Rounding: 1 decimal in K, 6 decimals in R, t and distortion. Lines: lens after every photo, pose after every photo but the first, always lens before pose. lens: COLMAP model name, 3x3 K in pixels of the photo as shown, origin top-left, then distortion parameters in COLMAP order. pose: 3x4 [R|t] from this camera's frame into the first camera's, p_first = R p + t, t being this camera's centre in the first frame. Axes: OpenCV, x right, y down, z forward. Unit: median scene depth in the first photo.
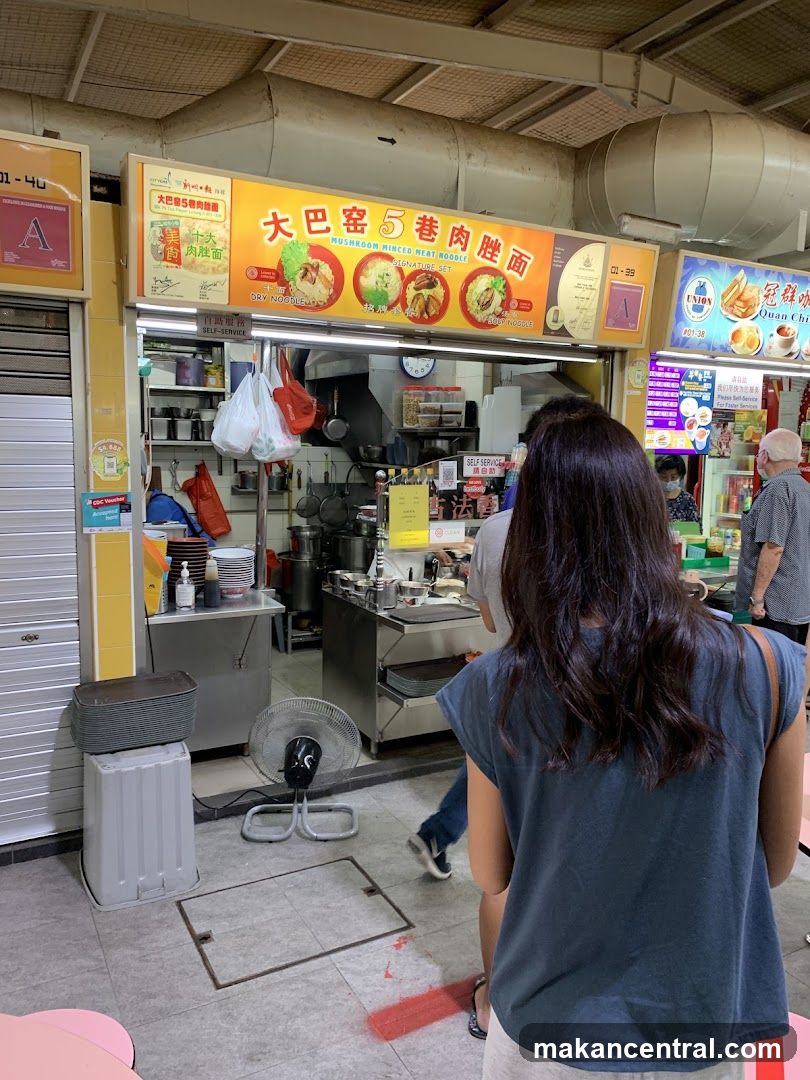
lens RADIAL K [[822.8, 0, 409.9], [0, 822.8, 554.2], [0, 0, 1]] dist [0.060617, -0.130604]
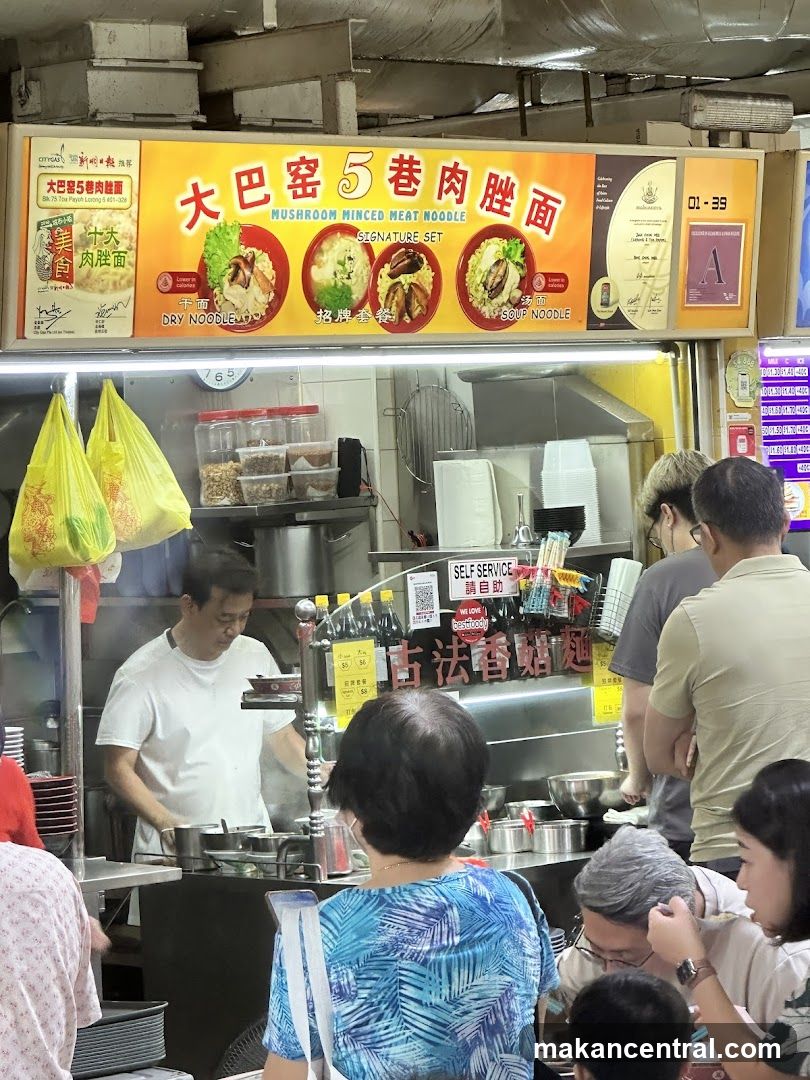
lens RADIAL K [[3955.2, 0, 405.0], [0, 3955.2, 540.0], [0, 0, 1]] dist [-0.240305, 6.173493]
pose [[0.963484, -0.068049, 0.258974, -0.678860], [0.099390, 0.988960, -0.109905, 0.153436], [-0.248636, 0.131631, 0.959611, -1.537880]]
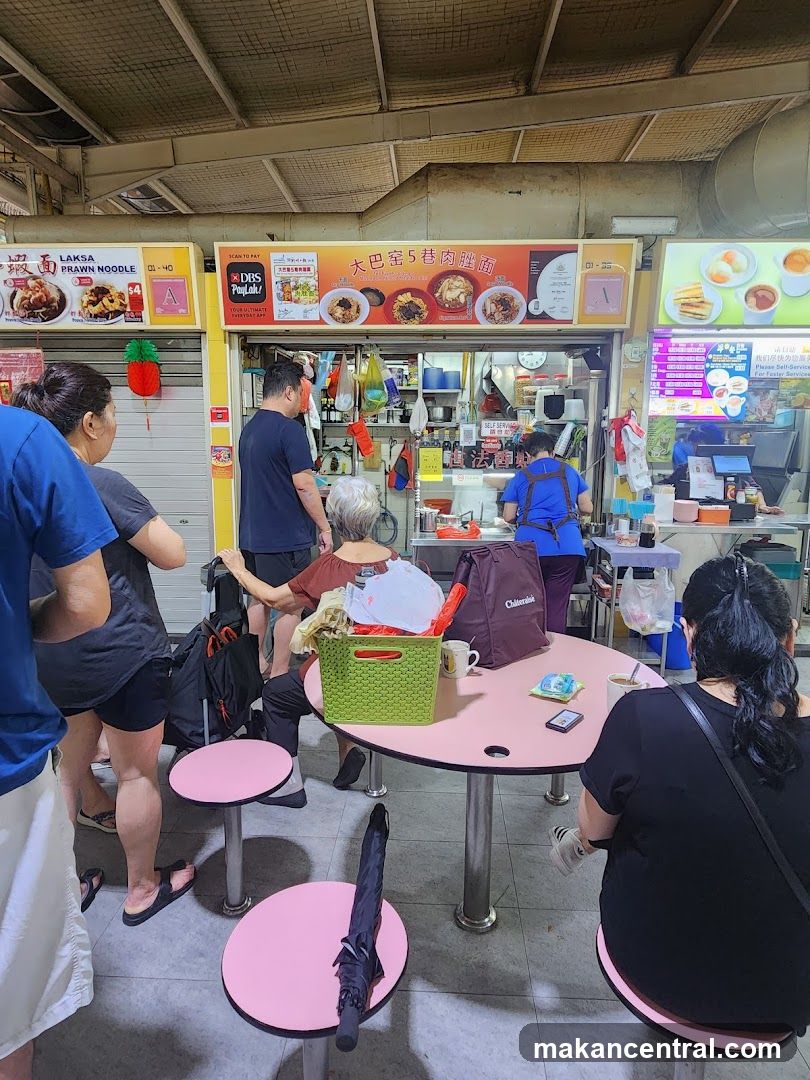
lens RADIAL K [[624.5, 0, 405.0], [0, 624.5, 540.0], [0, 0, 1]] dist [-0.025497, 0.032521]
pose [[0.851828, 0.072759, -0.518744, 0.573819], [-0.063054, 0.997348, 0.036347, 0.051888], [0.520013, 0.001748, 0.854157, 0.076972]]
